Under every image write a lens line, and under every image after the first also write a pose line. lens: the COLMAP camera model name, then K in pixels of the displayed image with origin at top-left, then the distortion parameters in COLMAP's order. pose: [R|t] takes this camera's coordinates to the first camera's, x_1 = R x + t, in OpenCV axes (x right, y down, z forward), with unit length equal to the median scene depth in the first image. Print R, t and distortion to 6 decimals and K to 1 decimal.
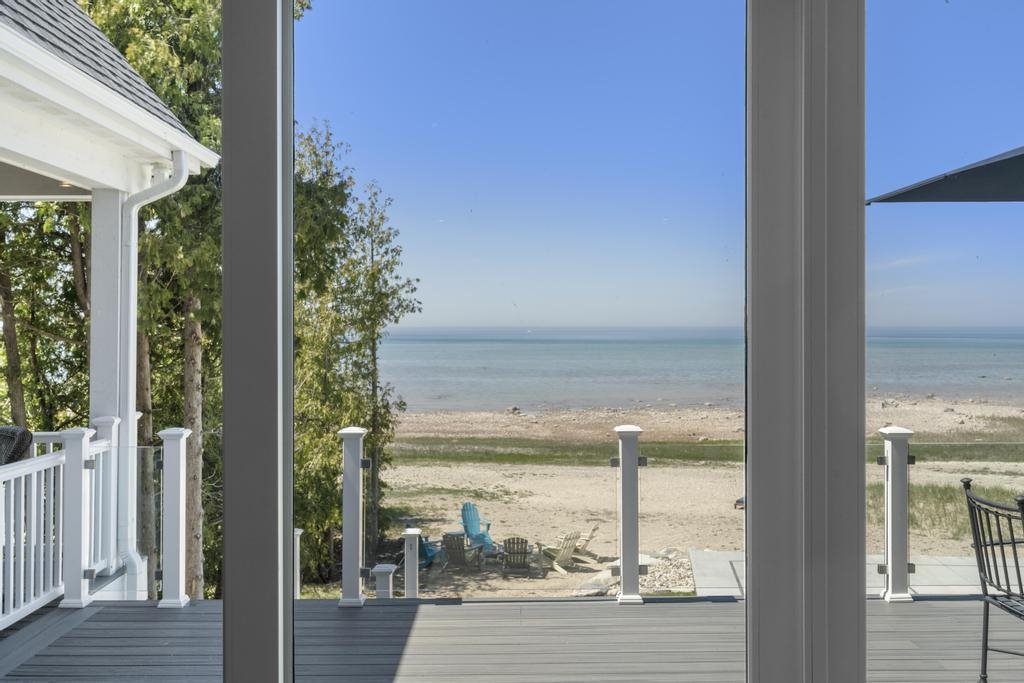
lens RADIAL K [[968.5, 0, 512.4], [0, 968.5, 343.3], [0, 0, 1]] dist [0.017010, 0.000000]
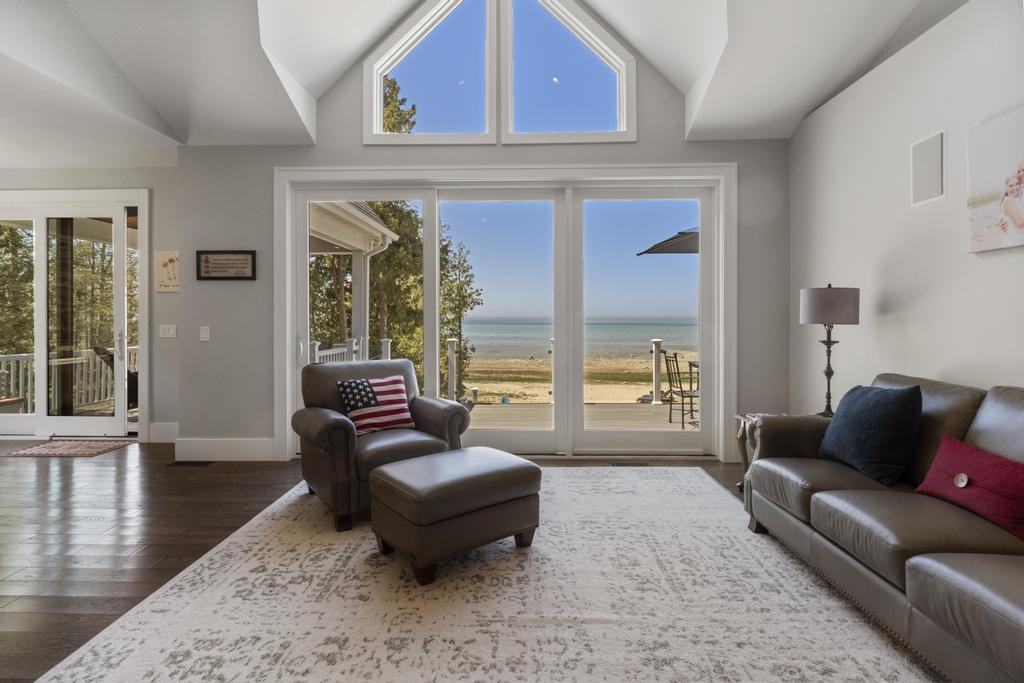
lens RADIAL K [[513.9, 0, 517.8], [0, 513.9, 315.6], [0, 0, 1]] dist [0.001209, 0.000522]
pose [[0.999531, 0.004218, -0.030340, 0.015980], [-0.004825, 0.999789, -0.019980, 0.013193], [0.030249, 0.020117, 0.999340, -0.112693]]
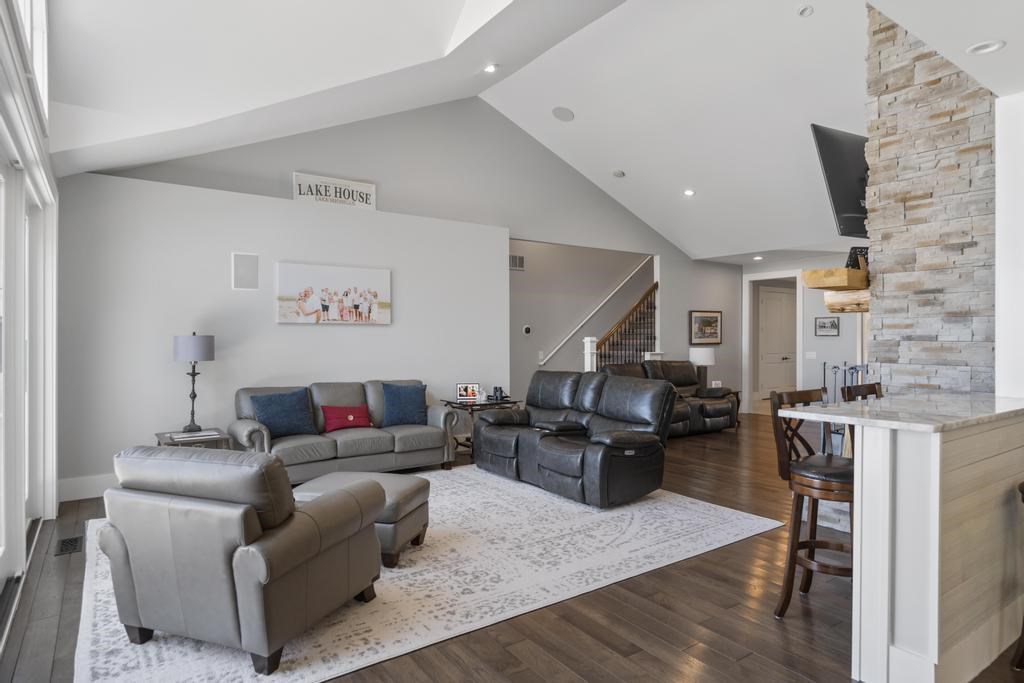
lens RADIAL K [[580.3, 0, 511.2], [0, 580.3, 340.2], [0, 0, 1]] dist [-0.020496, -0.000618]
pose [[-0.567629, 0.003296, 0.823278, -0.641335], [0.016484, 0.999837, 0.007362, -0.019424], [-0.823119, 0.017750, -0.567591, 0.543158]]
